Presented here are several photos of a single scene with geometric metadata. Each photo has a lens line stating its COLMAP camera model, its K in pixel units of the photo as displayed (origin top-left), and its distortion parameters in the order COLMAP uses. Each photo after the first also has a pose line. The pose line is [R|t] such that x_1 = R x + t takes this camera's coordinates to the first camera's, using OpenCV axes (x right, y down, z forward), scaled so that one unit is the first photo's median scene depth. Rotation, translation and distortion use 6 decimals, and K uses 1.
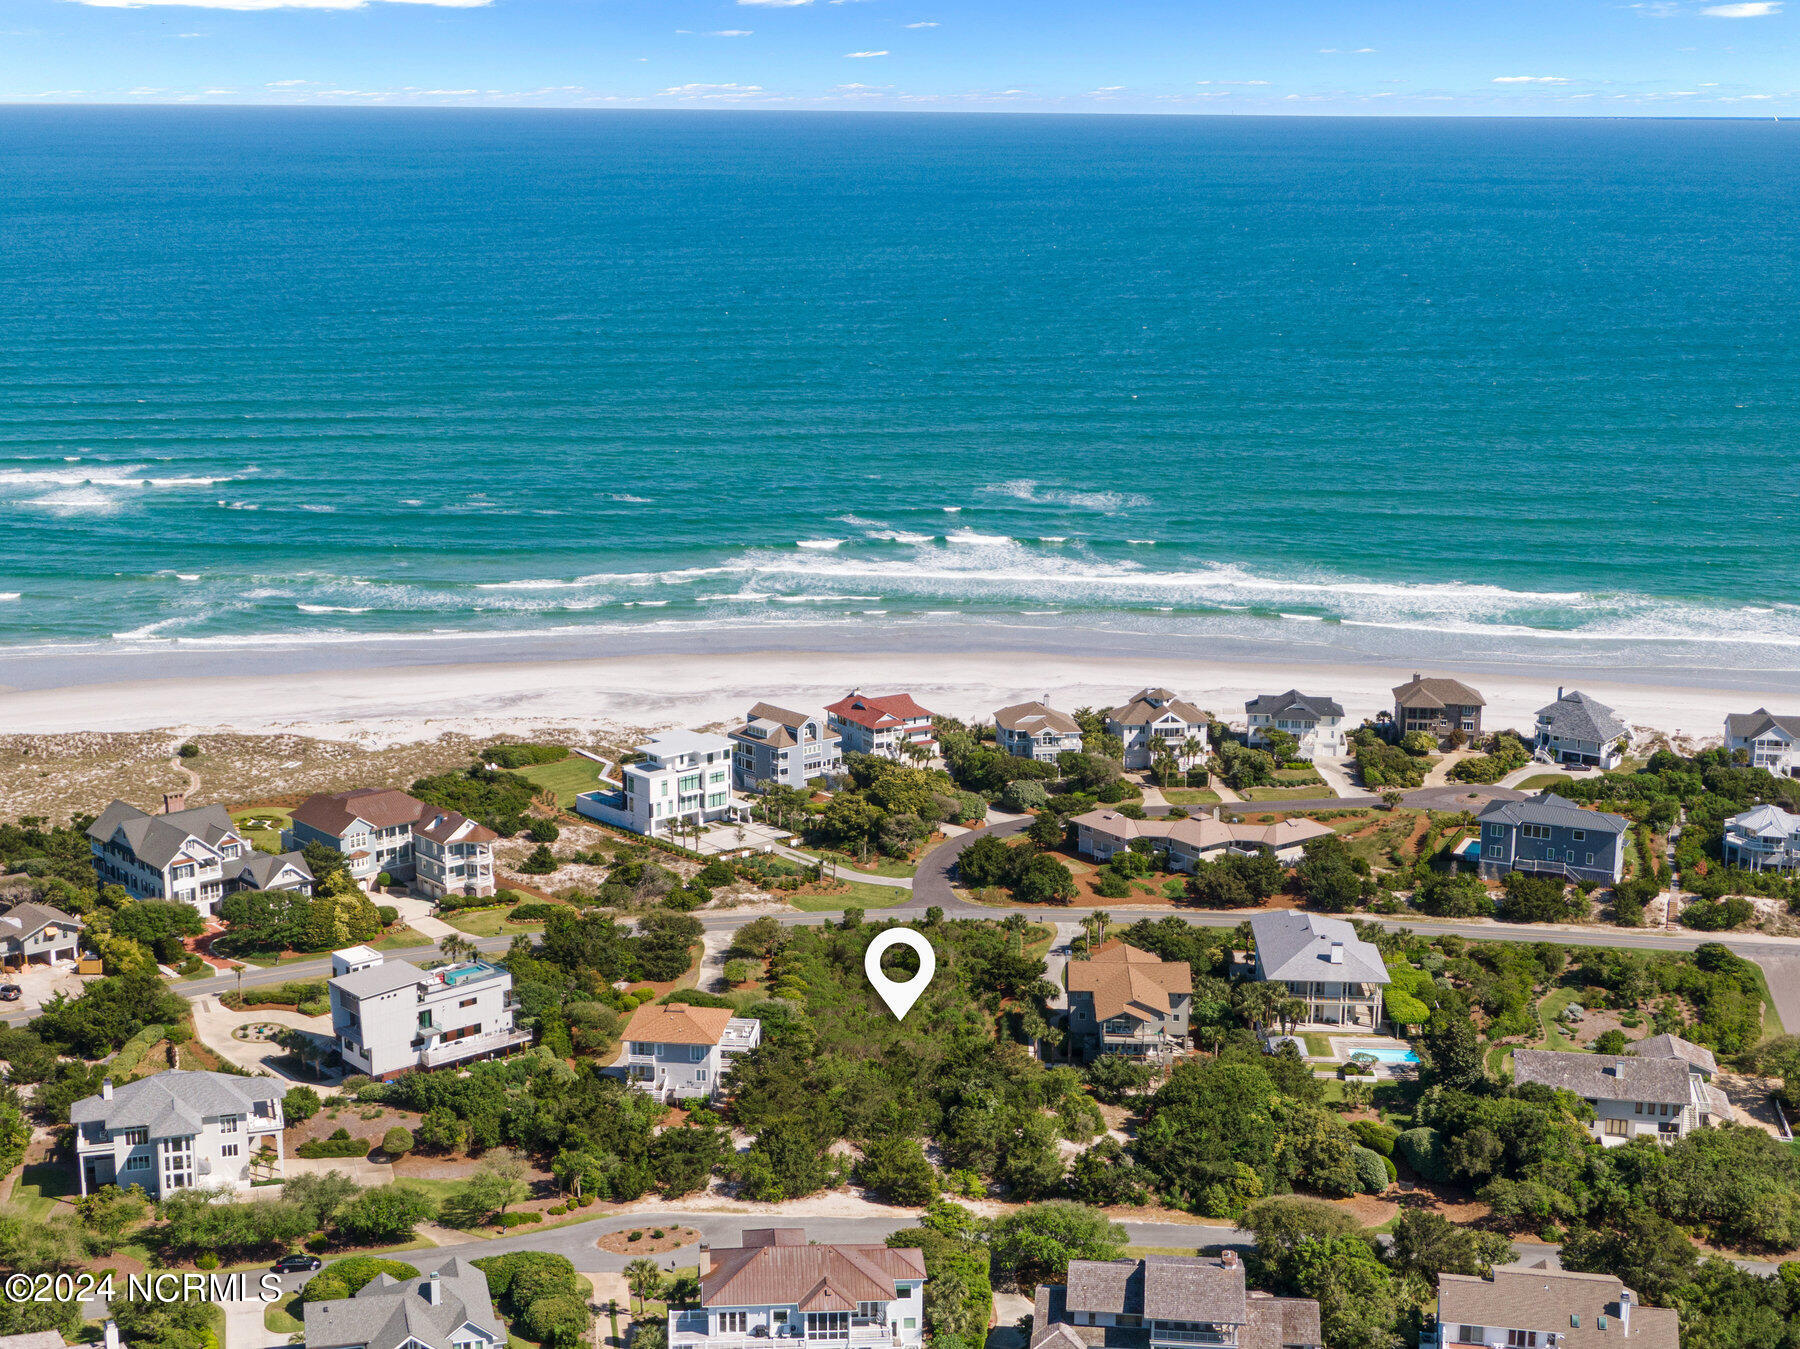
lens RADIAL K [[2511.7, 0, 899.2], [0, 2511.7, 674.1], [0, 0, 1]] dist [0.019330, 0.000000]
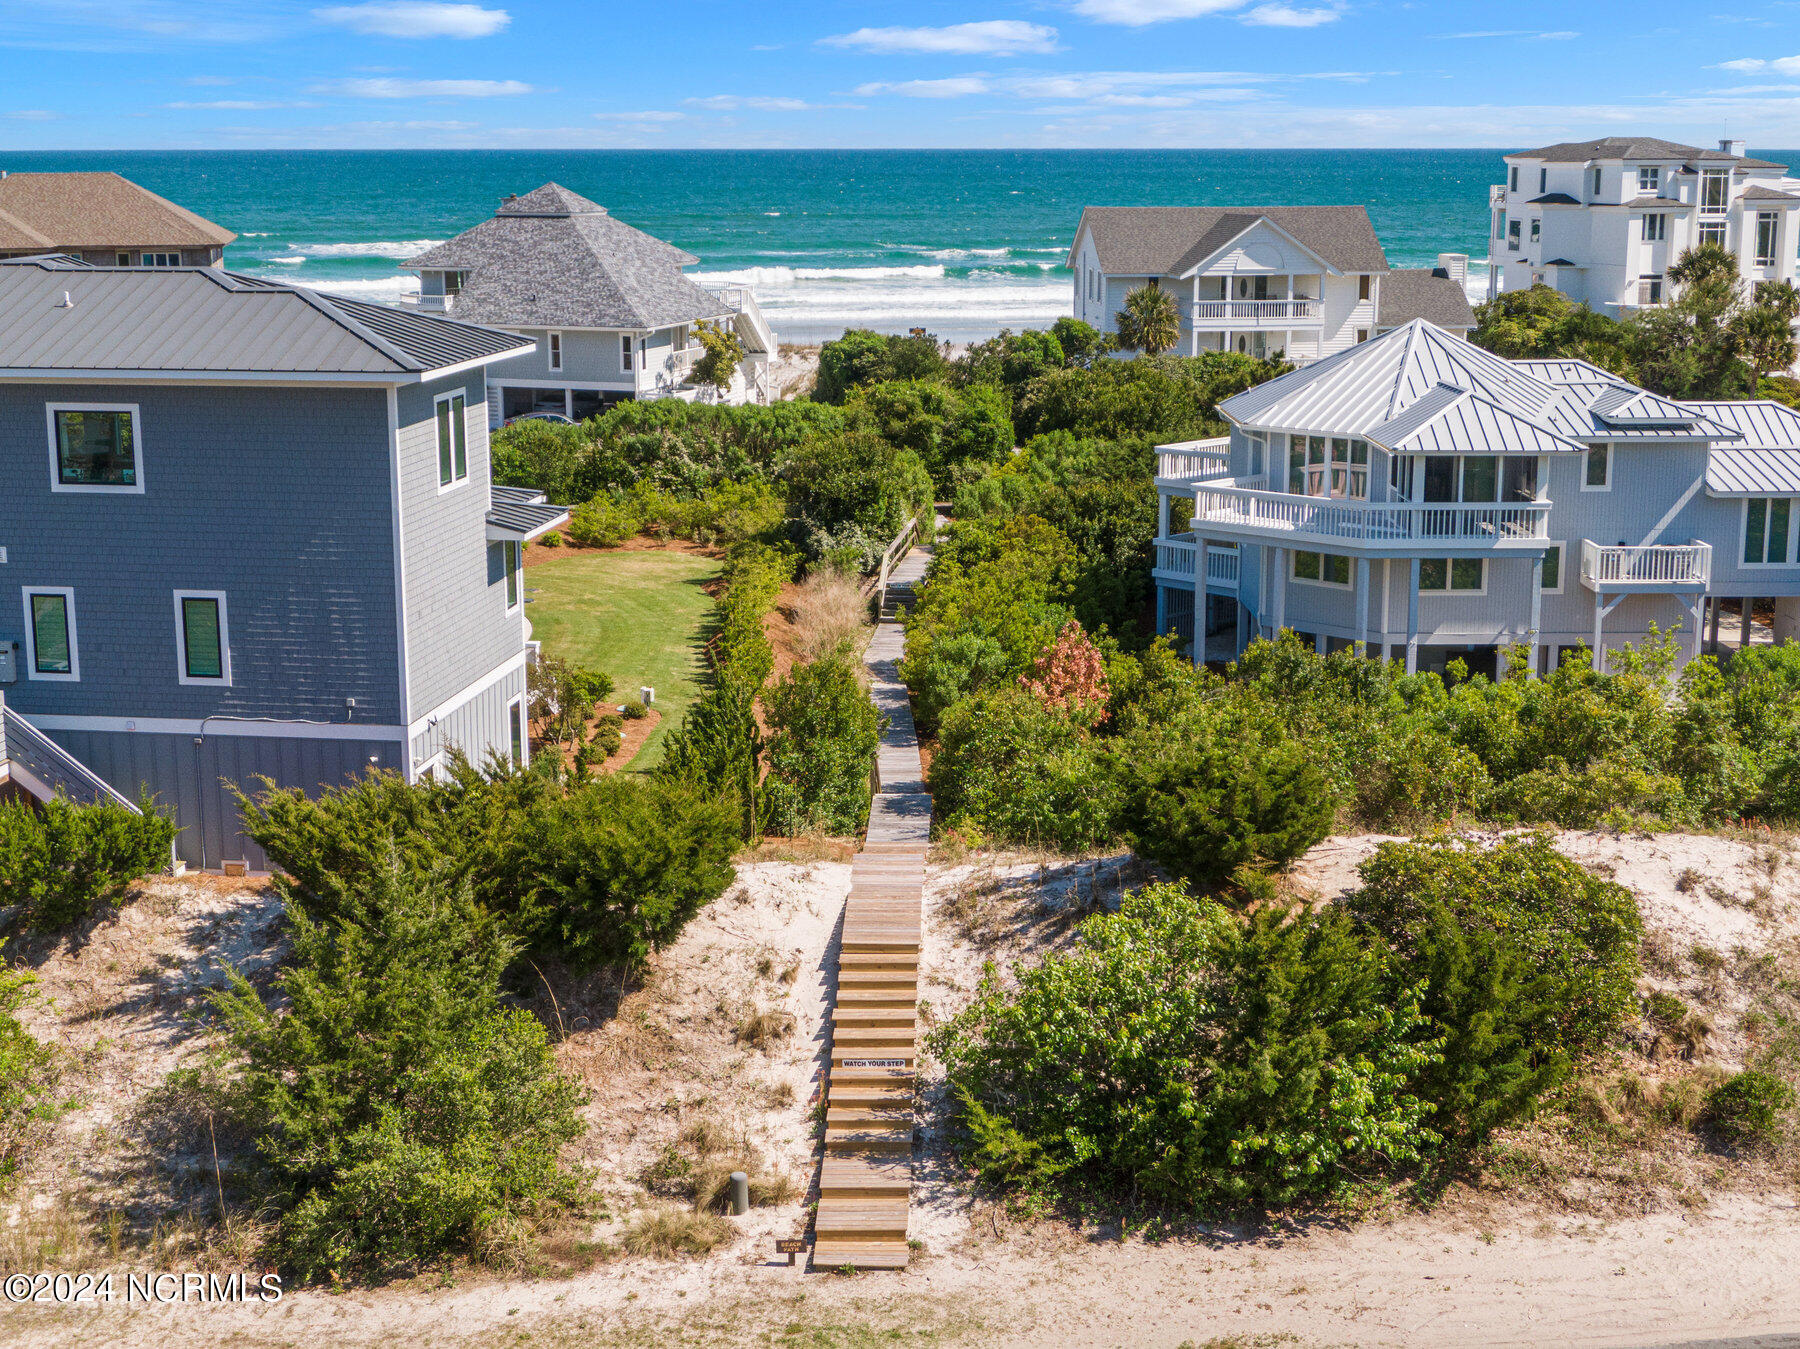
lens RADIAL K [[2511.7, 0, 900.7], [0, 2511.7, 674.1], [0, 0, 1]] dist [0.019330, 0.000000]
pose [[0.959739, -0.083054, 0.268335, 0.256716], [0.089017, 0.995979, -0.010112, 0.072929], [-0.266416, 0.033592, 0.963273, 0.818831]]
